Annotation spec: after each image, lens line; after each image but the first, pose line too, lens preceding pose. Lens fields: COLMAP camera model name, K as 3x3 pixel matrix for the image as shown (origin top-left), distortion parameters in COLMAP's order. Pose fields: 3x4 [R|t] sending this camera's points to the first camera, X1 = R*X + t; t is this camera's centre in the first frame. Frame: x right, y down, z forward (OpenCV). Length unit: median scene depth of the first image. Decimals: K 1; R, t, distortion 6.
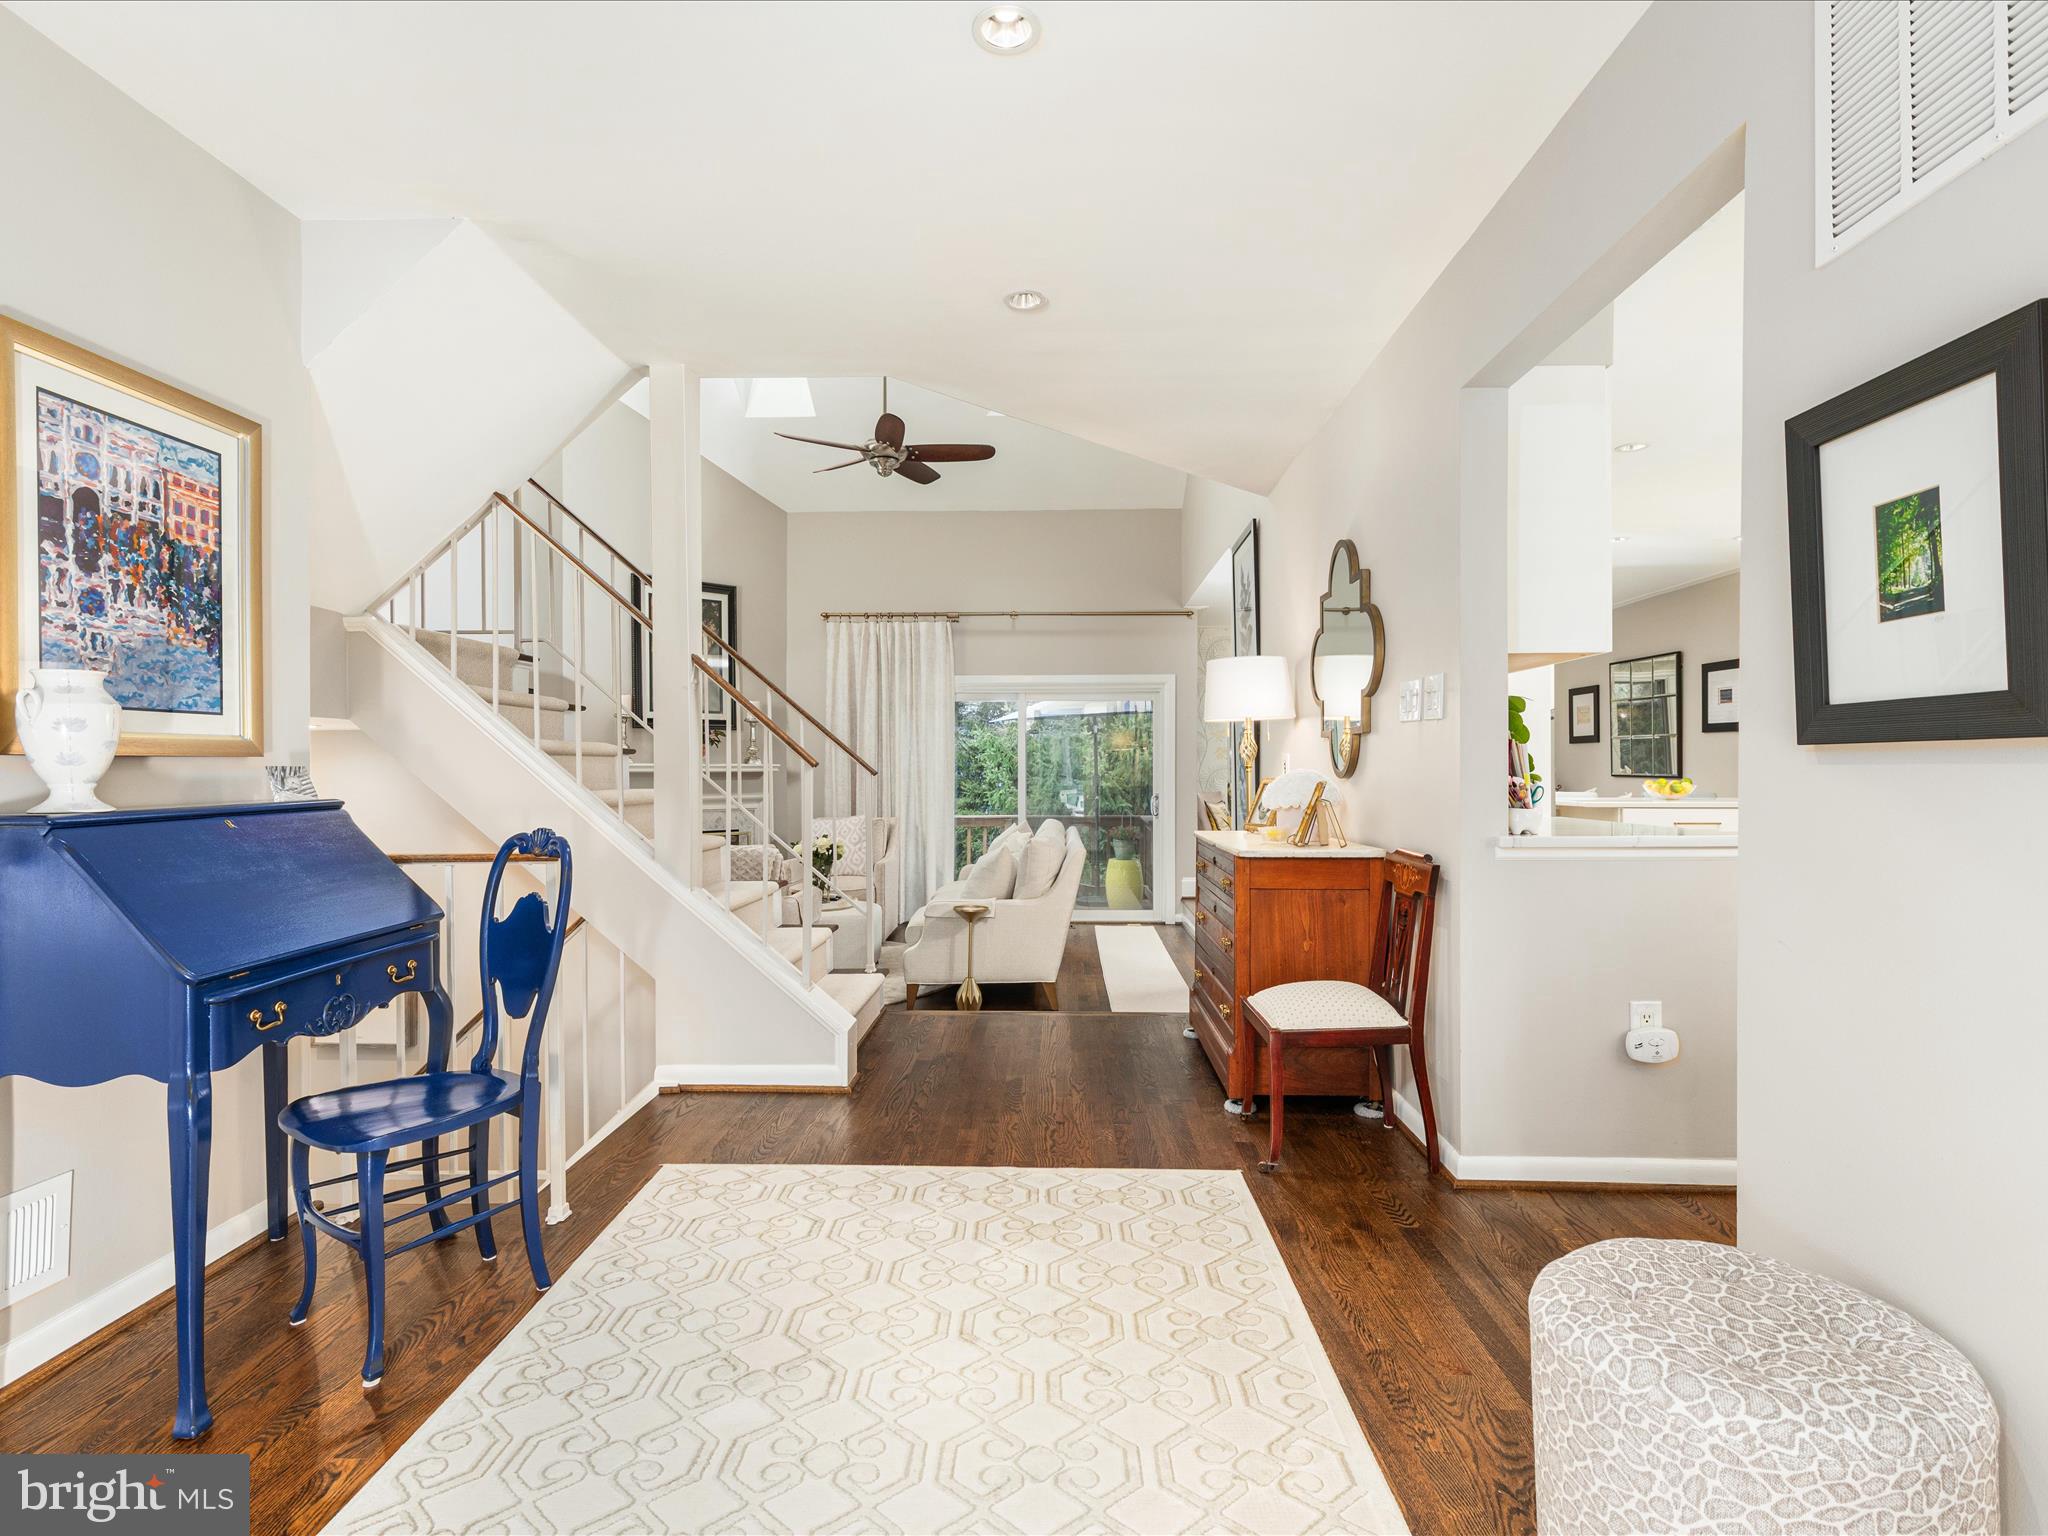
lens RADIAL K [[1041.2, 0, 1020.0], [0, 1041.2, 766.6], [0, 0, 1]] dist [0.002607, 0.000106]
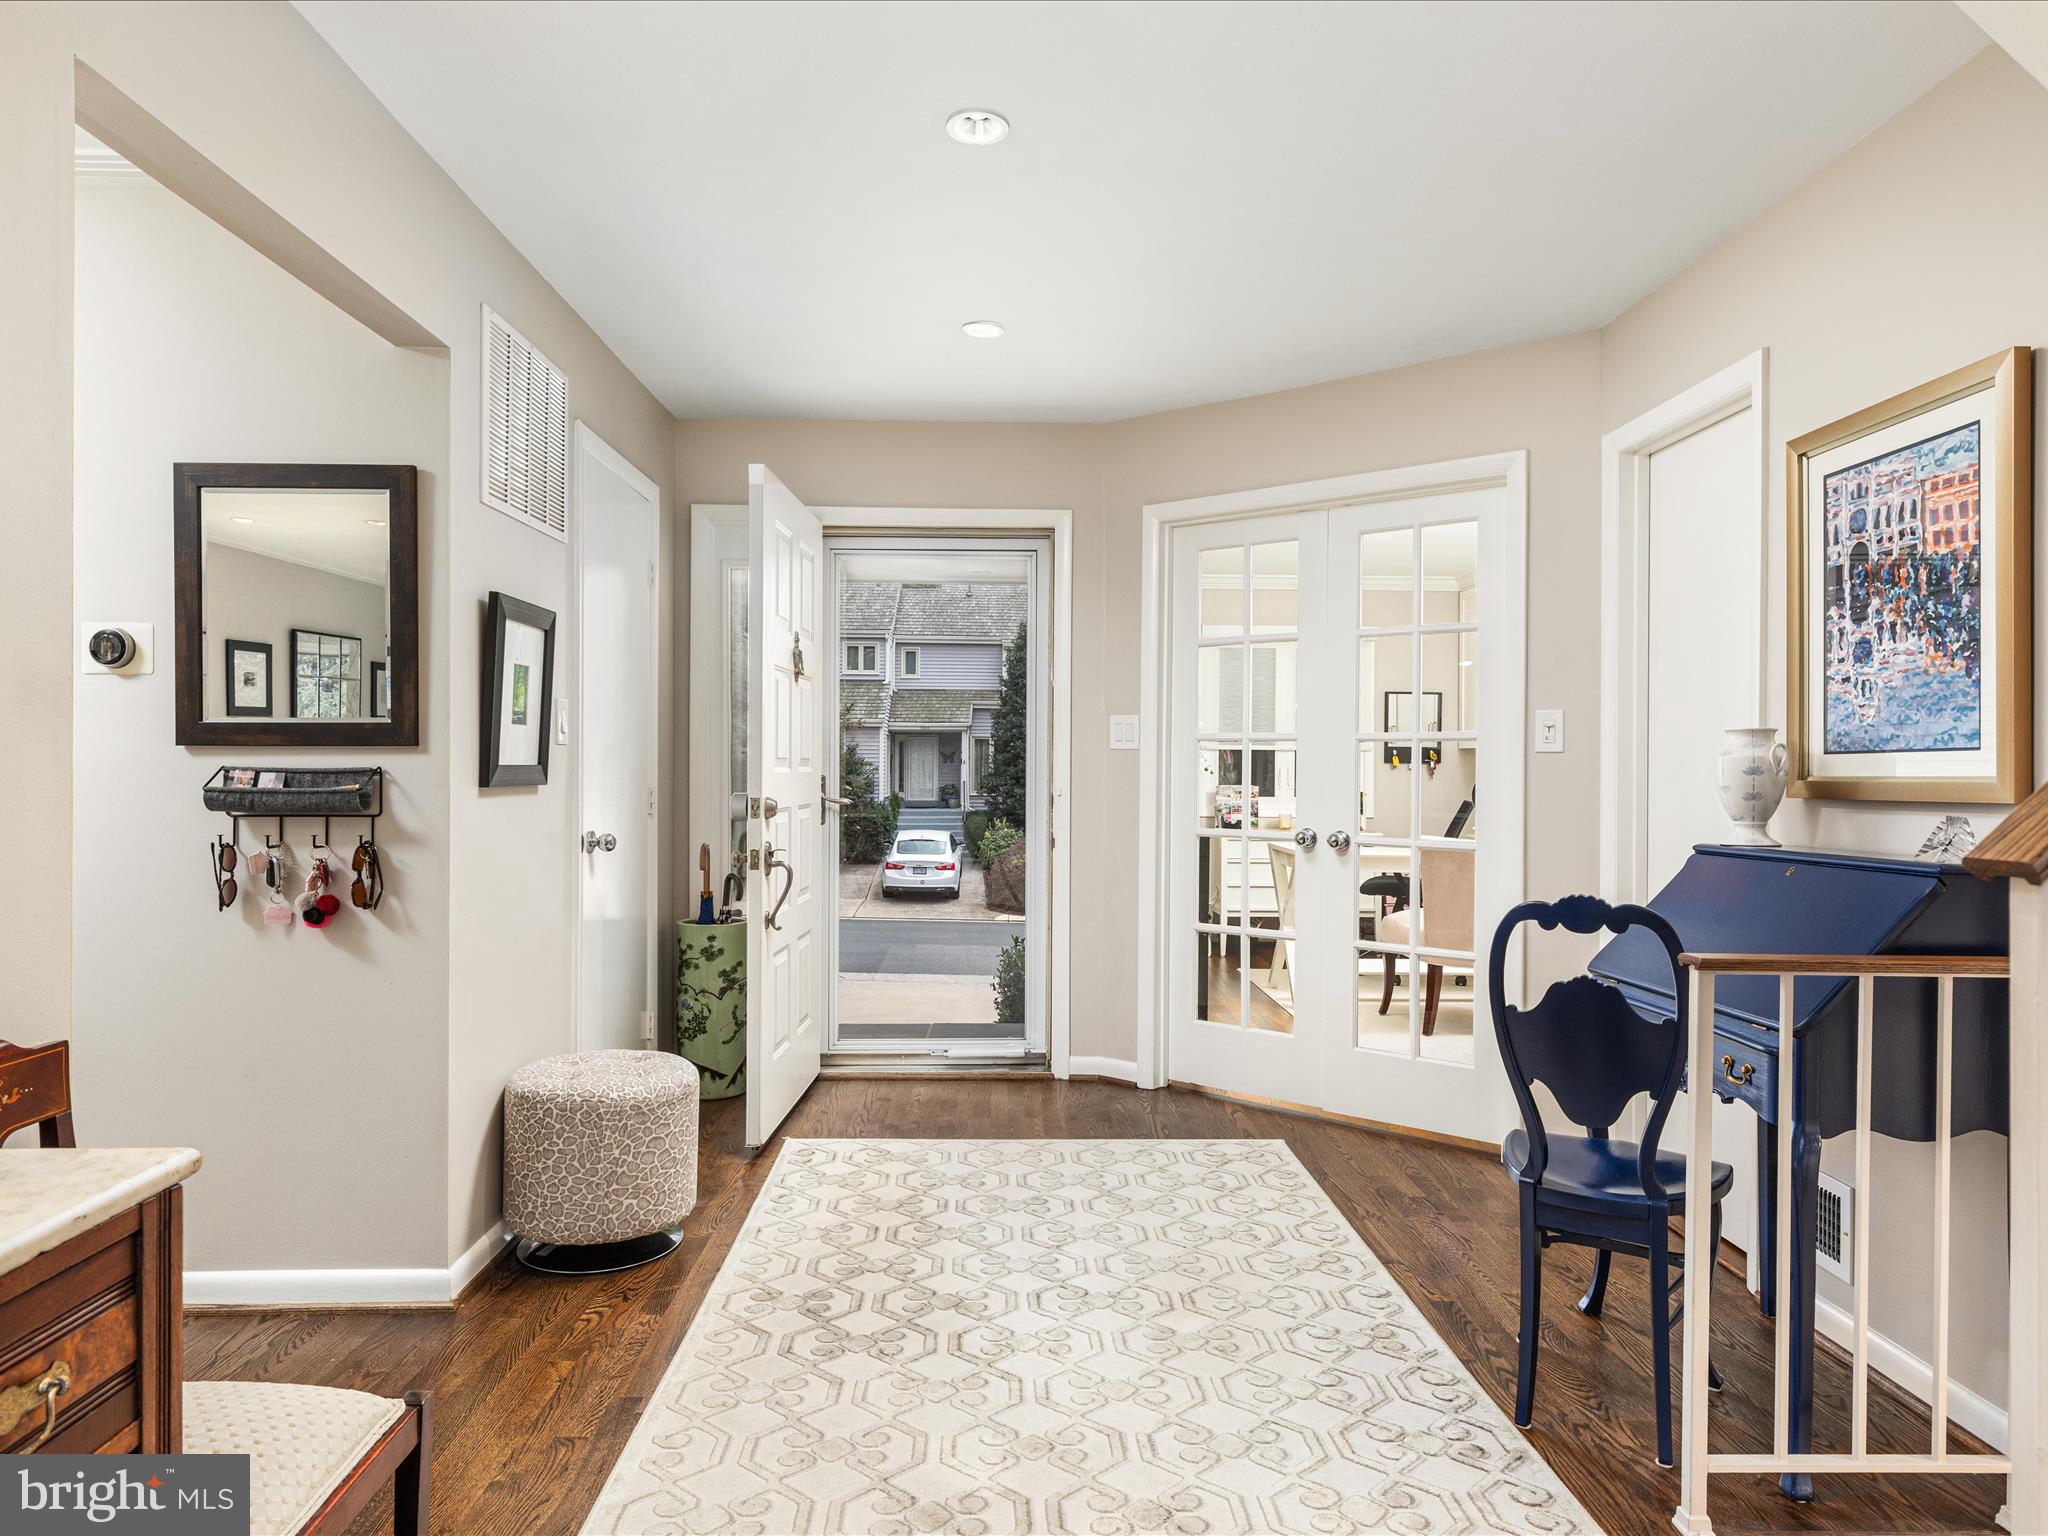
lens RADIAL K [[1336.8, 0, 1017.5], [0, 1336.8, 766.4], [0, 0, 1]] dist [-0.006707, -0.002295]
pose [[-0.998551, 0.000576, -0.053810, 0.015857], [0.000673, 0.999998, -0.001794, -0.036294], [0.053809, -0.001828, -0.998550, 1.997713]]
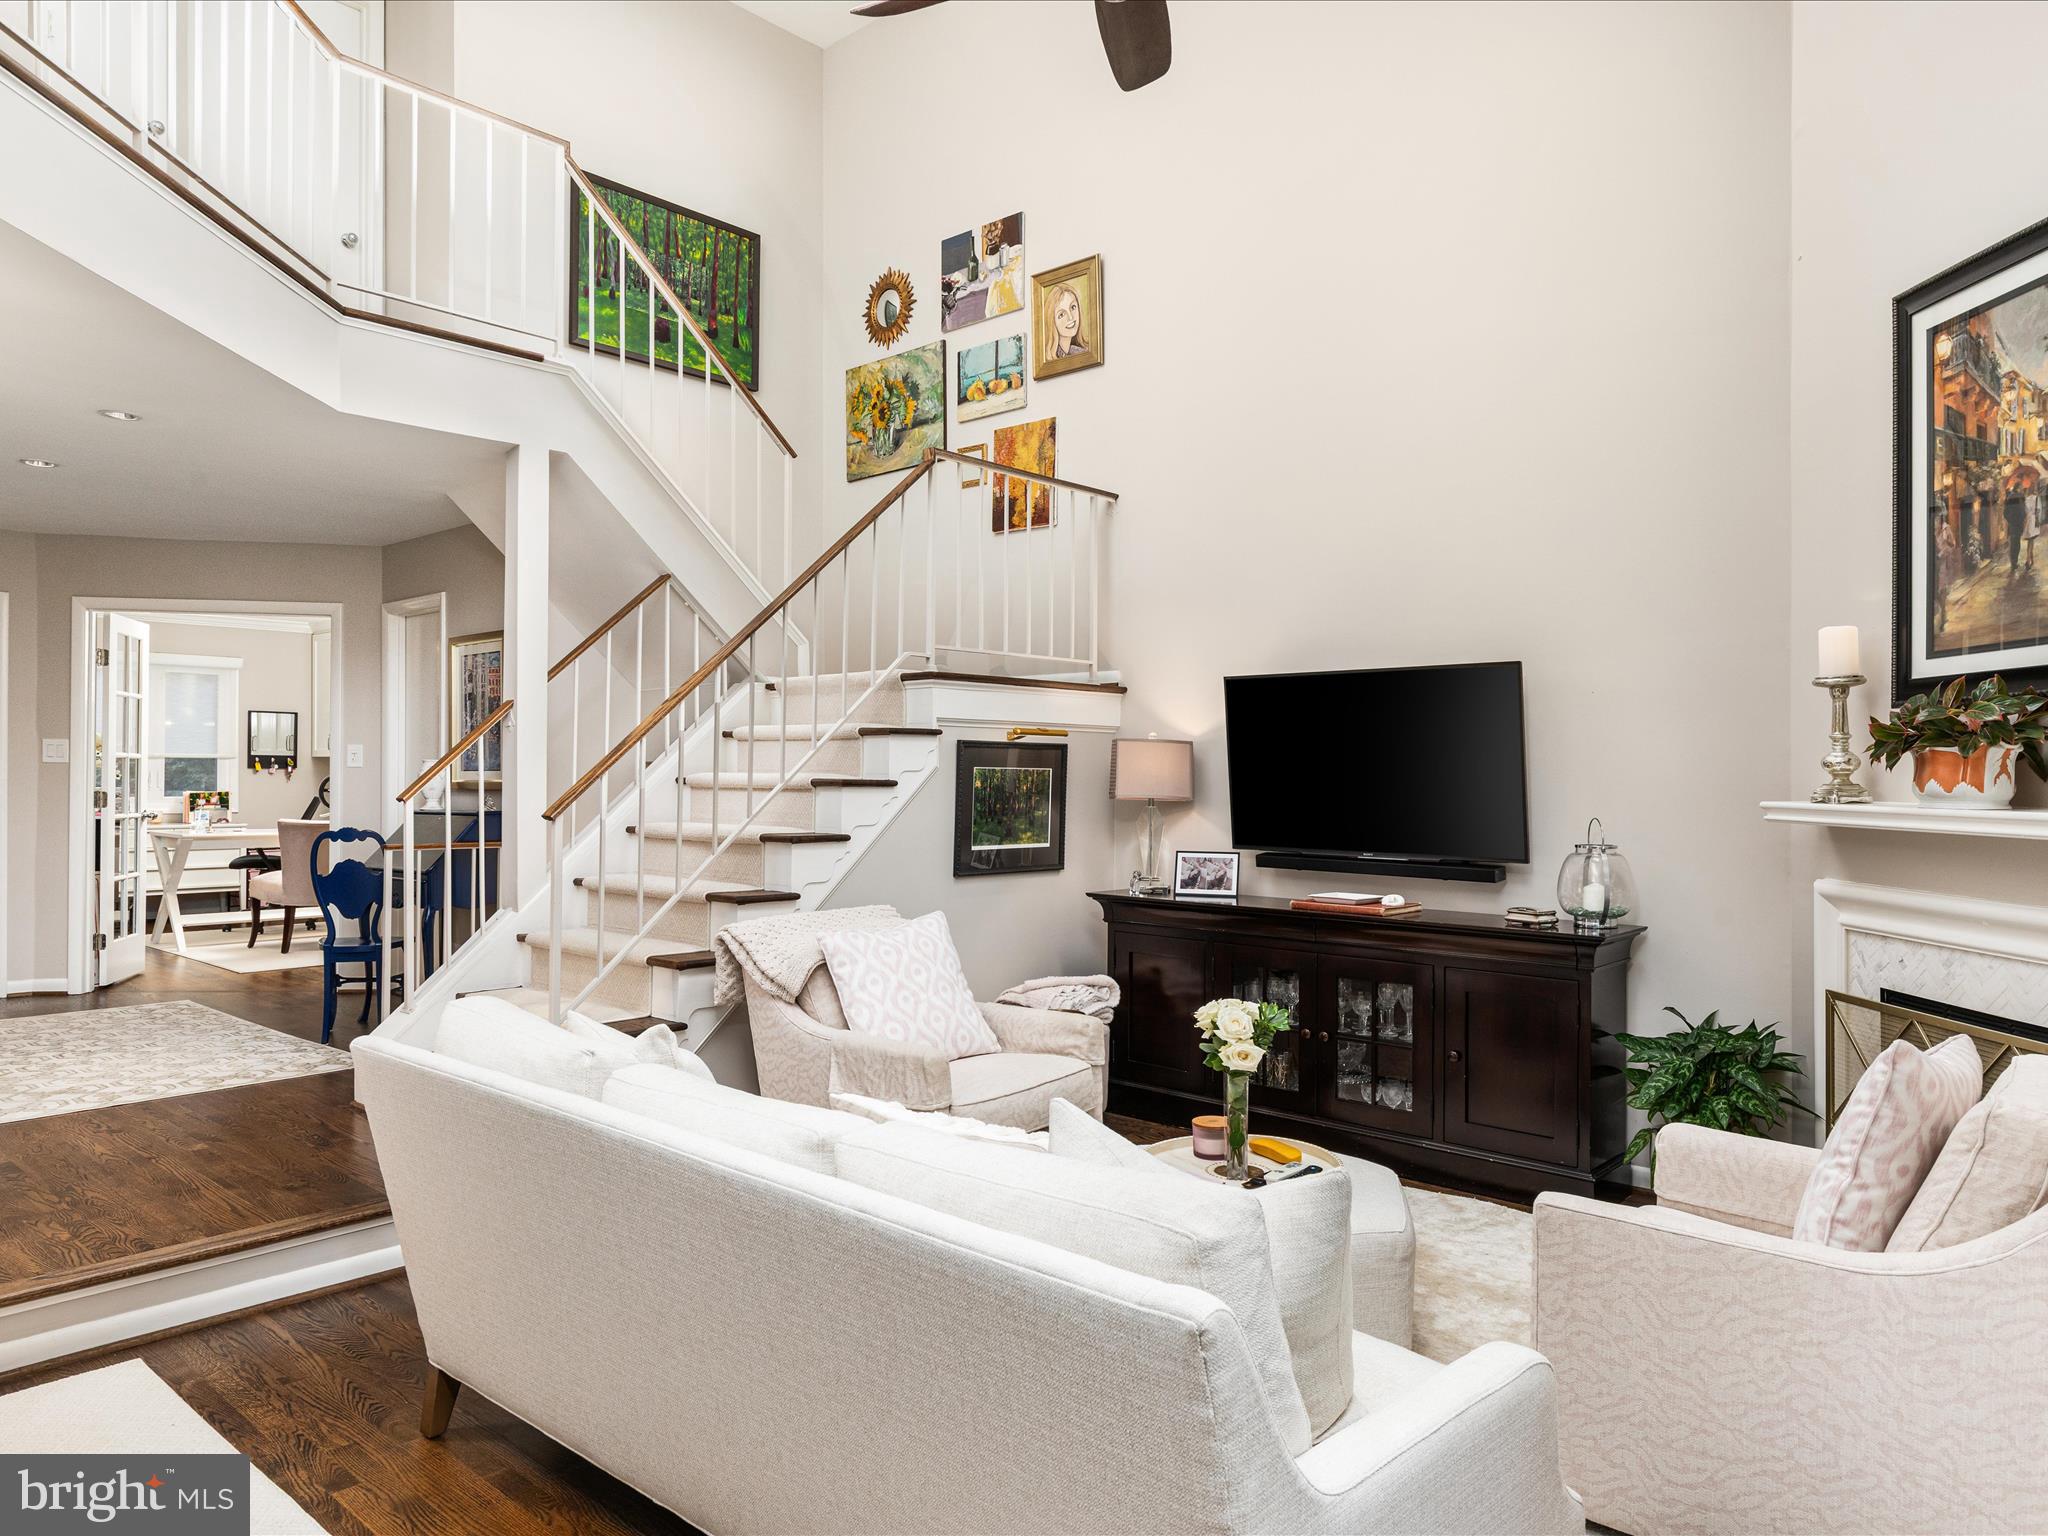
lens RADIAL K [[1336.8, 0, 1023.5], [0, 1336.8, 764.9], [0, 0, 1]] dist [-0.006707, -0.002295]
pose [[-0.655378, 0.000700, -0.755300, 0.715106], [0.001454, 0.999999, -0.000335, -0.063473], [0.755299, -0.001318, -0.655379, 3.926903]]
